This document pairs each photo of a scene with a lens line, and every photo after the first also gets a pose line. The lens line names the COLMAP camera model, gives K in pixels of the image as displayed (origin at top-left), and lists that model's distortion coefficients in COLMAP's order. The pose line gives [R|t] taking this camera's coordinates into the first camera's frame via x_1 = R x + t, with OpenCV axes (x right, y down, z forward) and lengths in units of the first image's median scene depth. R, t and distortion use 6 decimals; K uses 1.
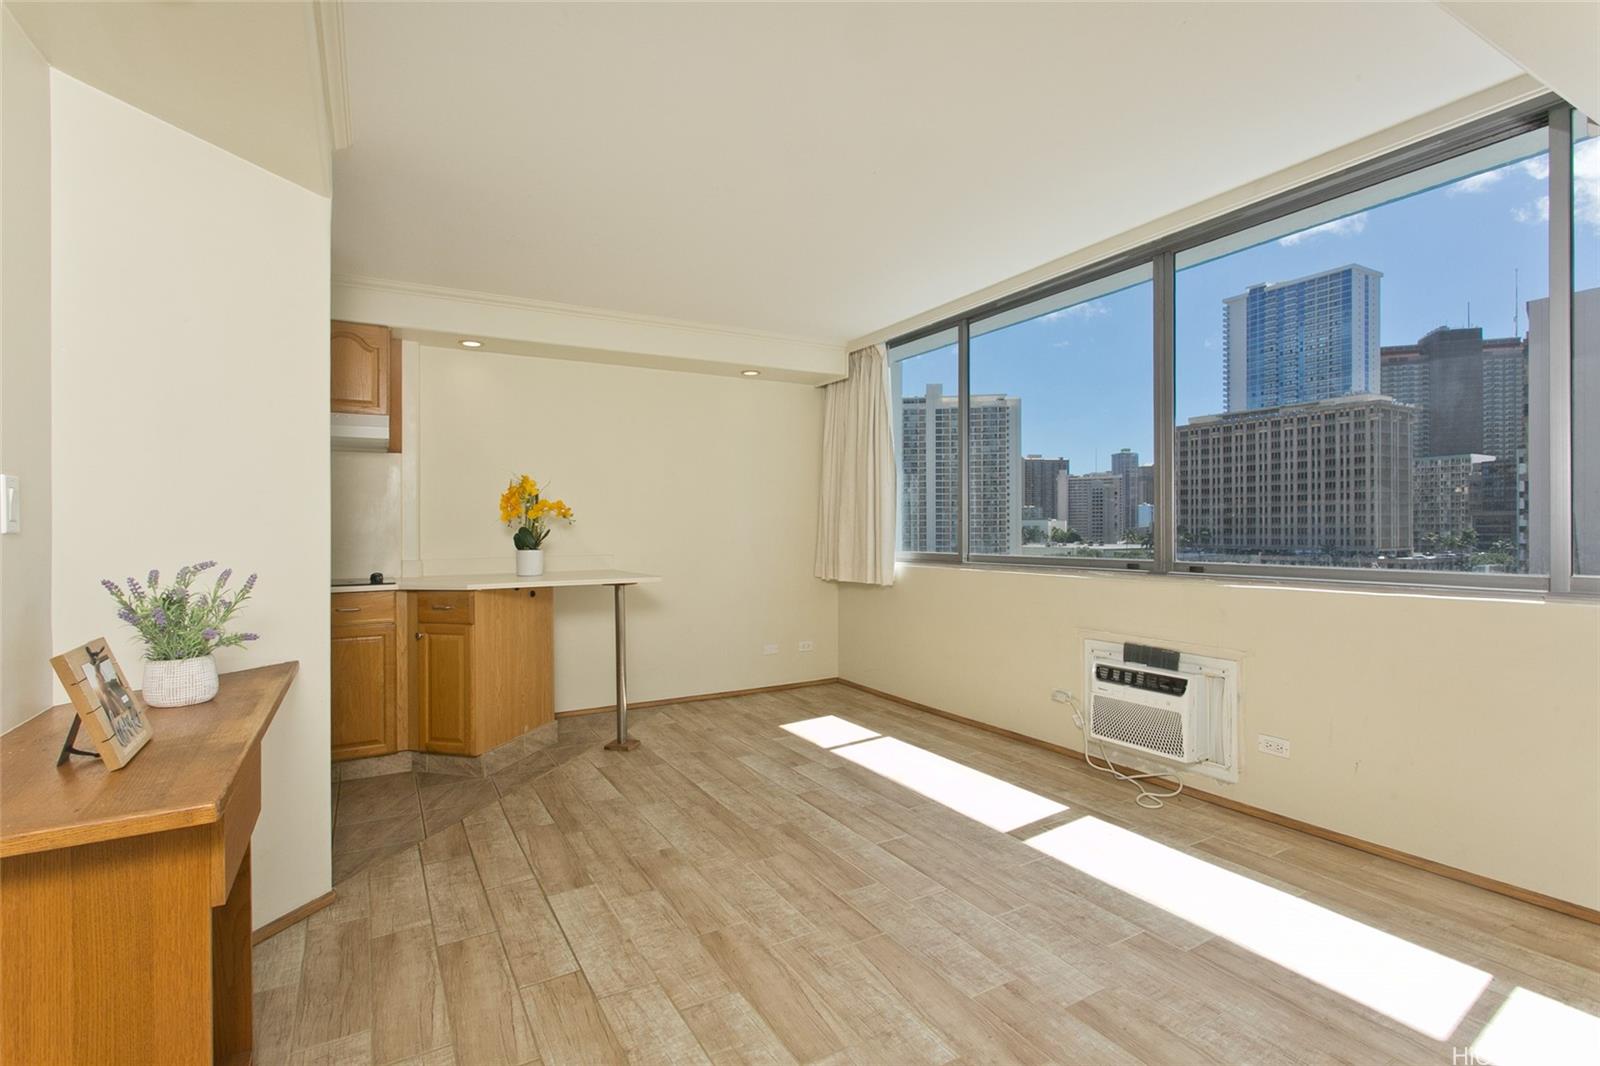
lens RADIAL K [[752.4, 0, 799.0], [0, 752.4, 513.5], [0, 0, 1]] dist [-0.001567, 0.001581]
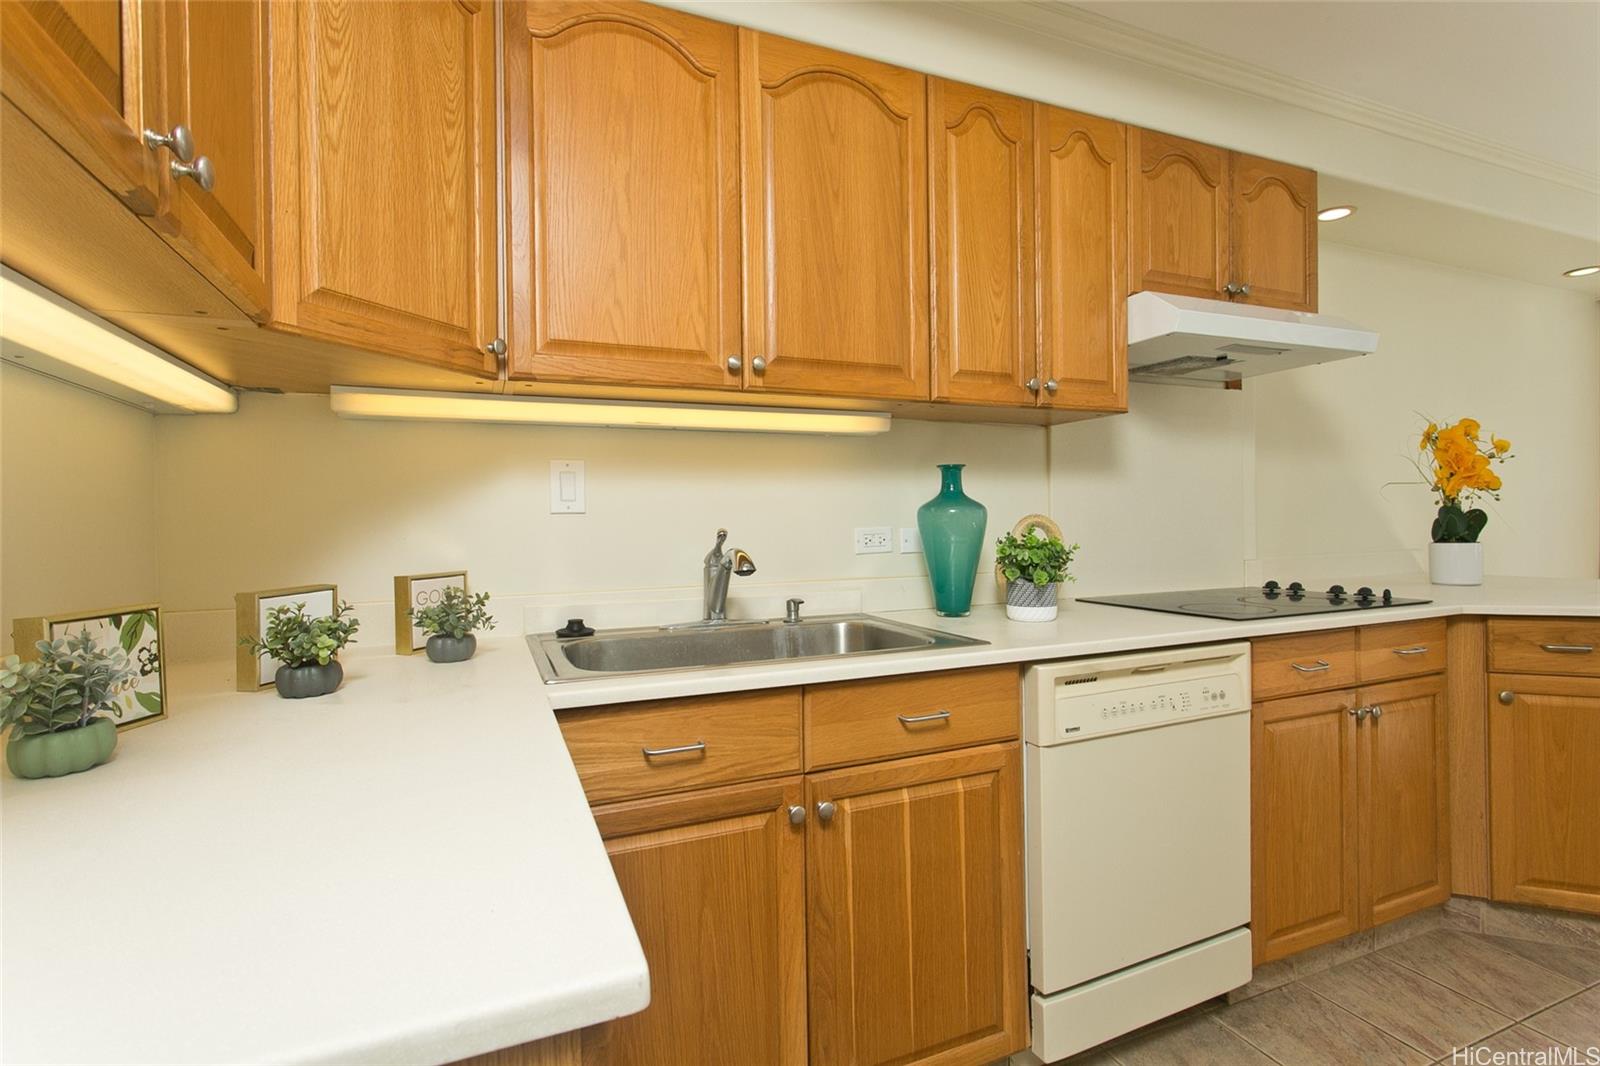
lens RADIAL K [[752.4, 0, 798.5], [0, 752.4, 535.1], [0, 0, 1]] dist [-0.001567, 0.001581]
pose [[0.991508, -0.010439, -0.129625, -1.601720], [0.013767, 0.999597, 0.024808, 0.038466], [0.129314, -0.026382, 0.991253, 0.665125]]
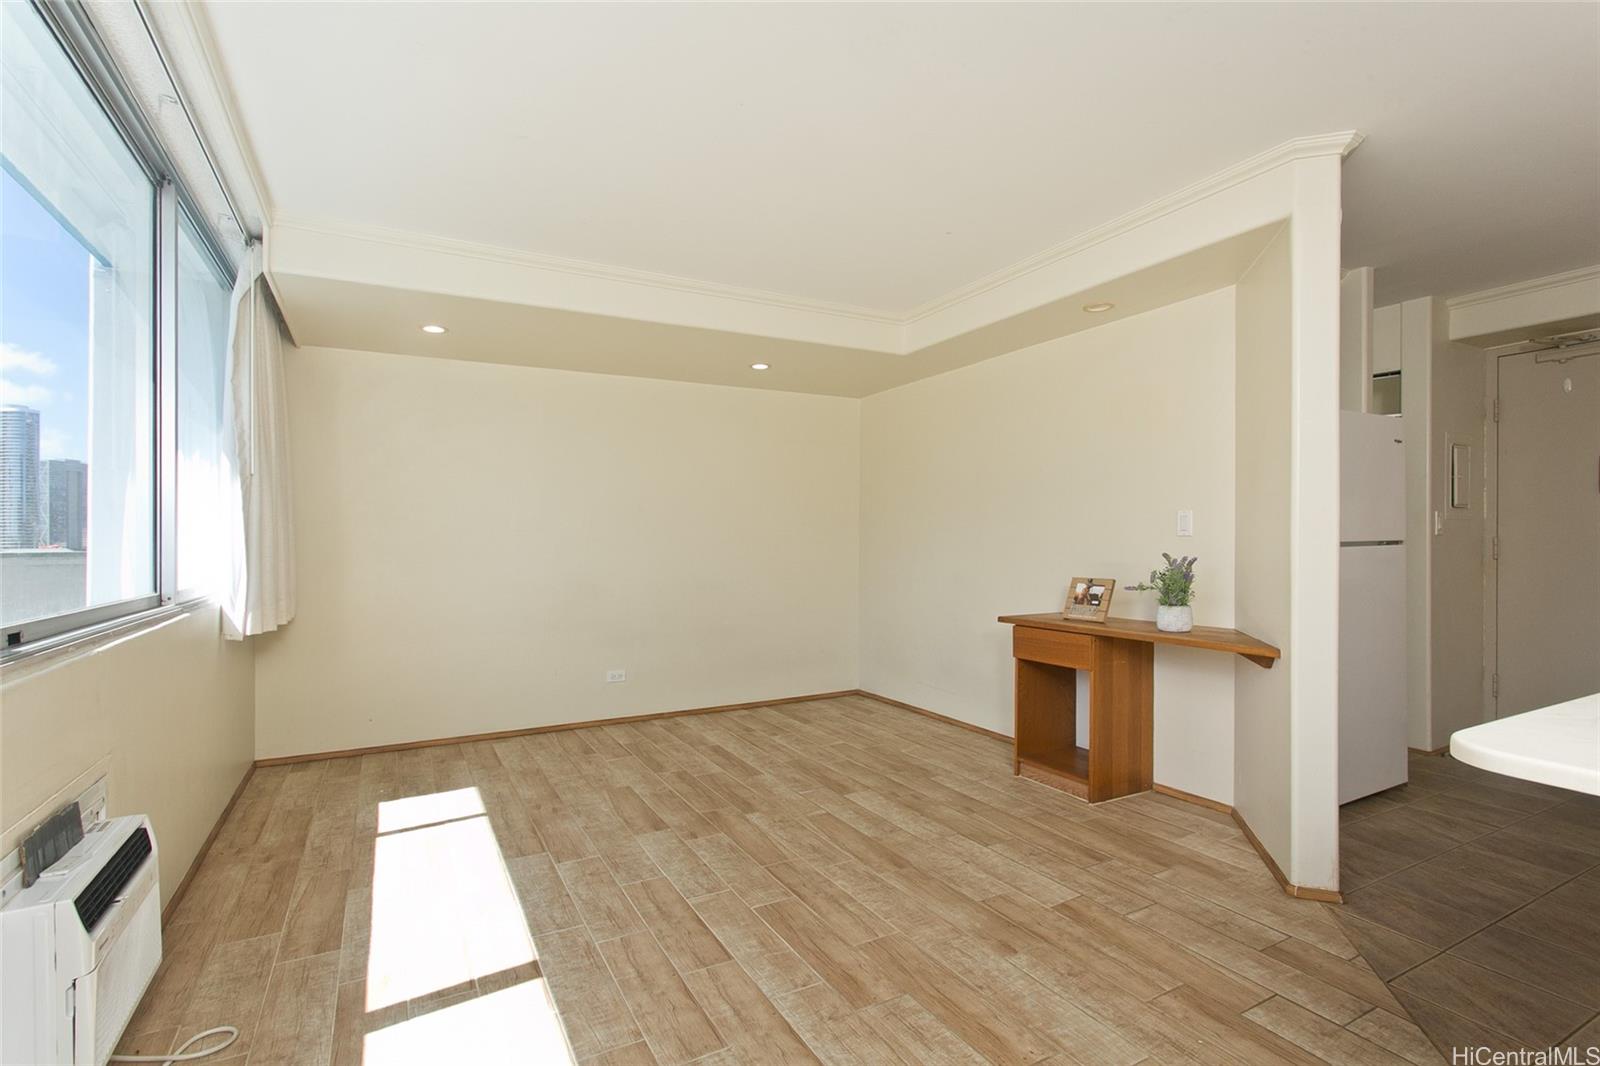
lens RADIAL K [[752.4, 0, 799.6], [0, 752.4, 544.9], [0, 0, 1]] dist [-0.001567, 0.001581]
pose [[-0.999648, 0.015678, 0.021425, 0.019835], [0.015409, 0.999801, -0.012667, 0.047330], [-0.021620, -0.012333, -0.999690, 2.304769]]
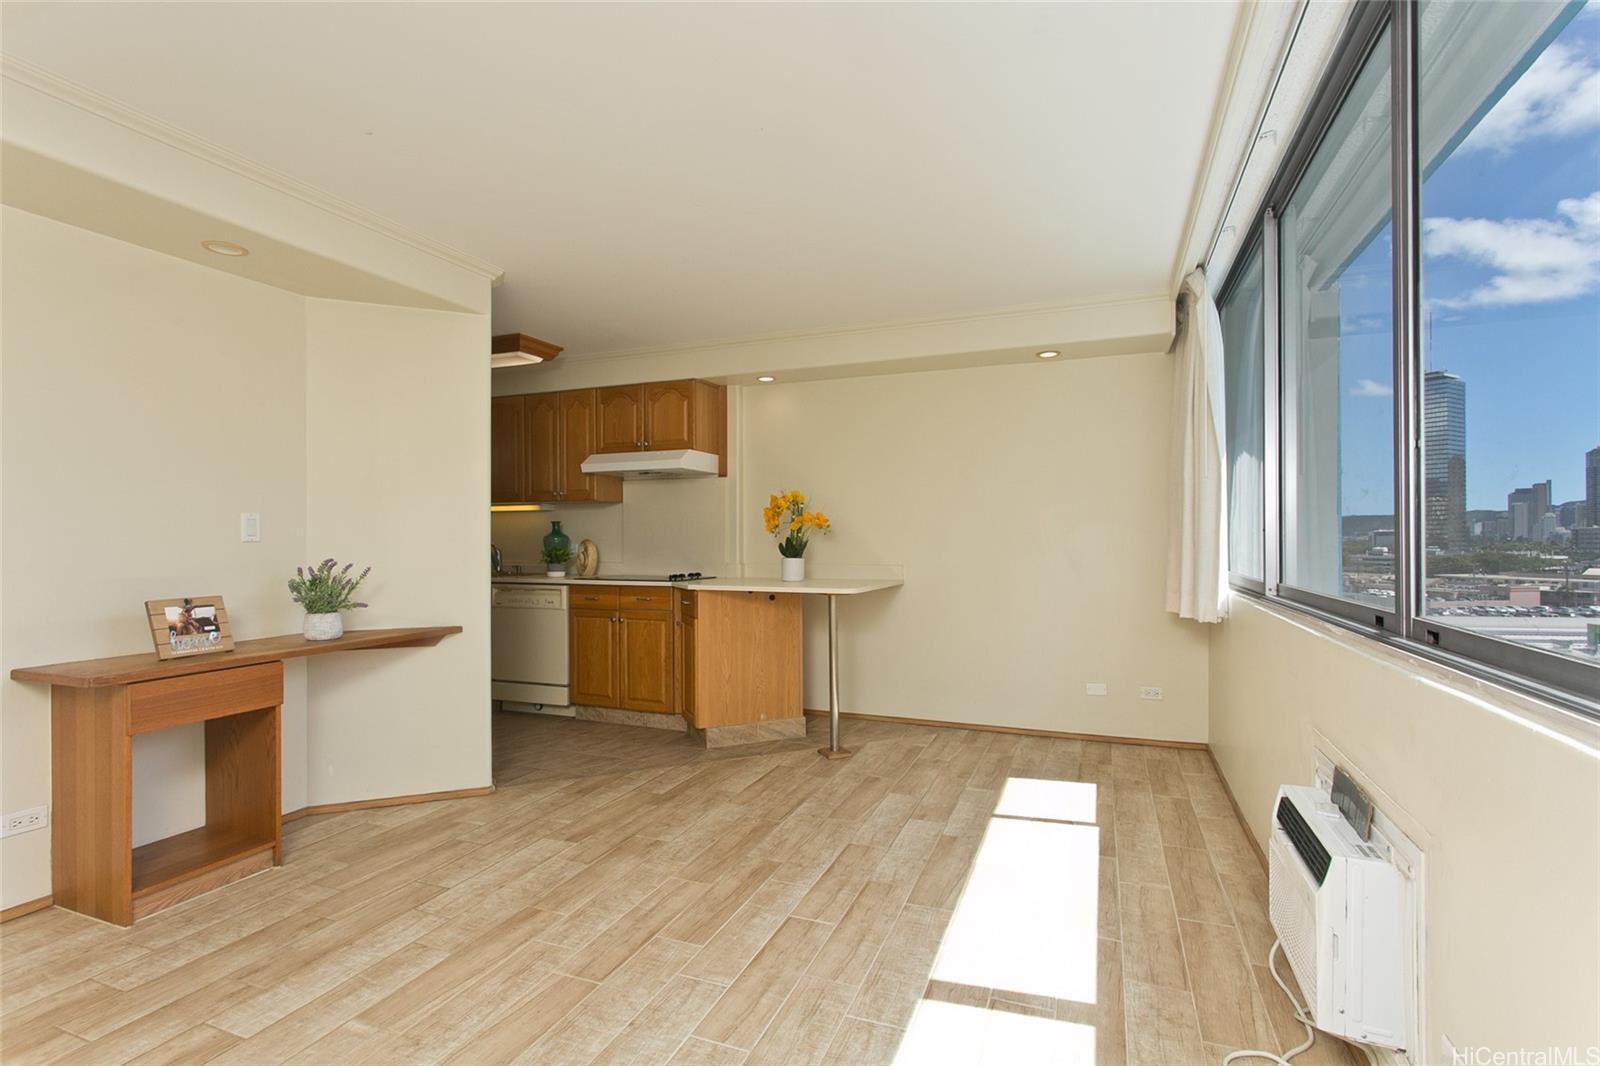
lens RADIAL K [[752.4, 0, 802.0], [0, 752.4, 525.1], [0, 0, 1]] dist [-0.001567, 0.001581]
pose [[0.621543, -0.007819, -0.783341, 1.019111], [0.012589, 0.999921, 0.000009, 0.001462], [0.783279, -0.009867, 0.621592, 0.645782]]
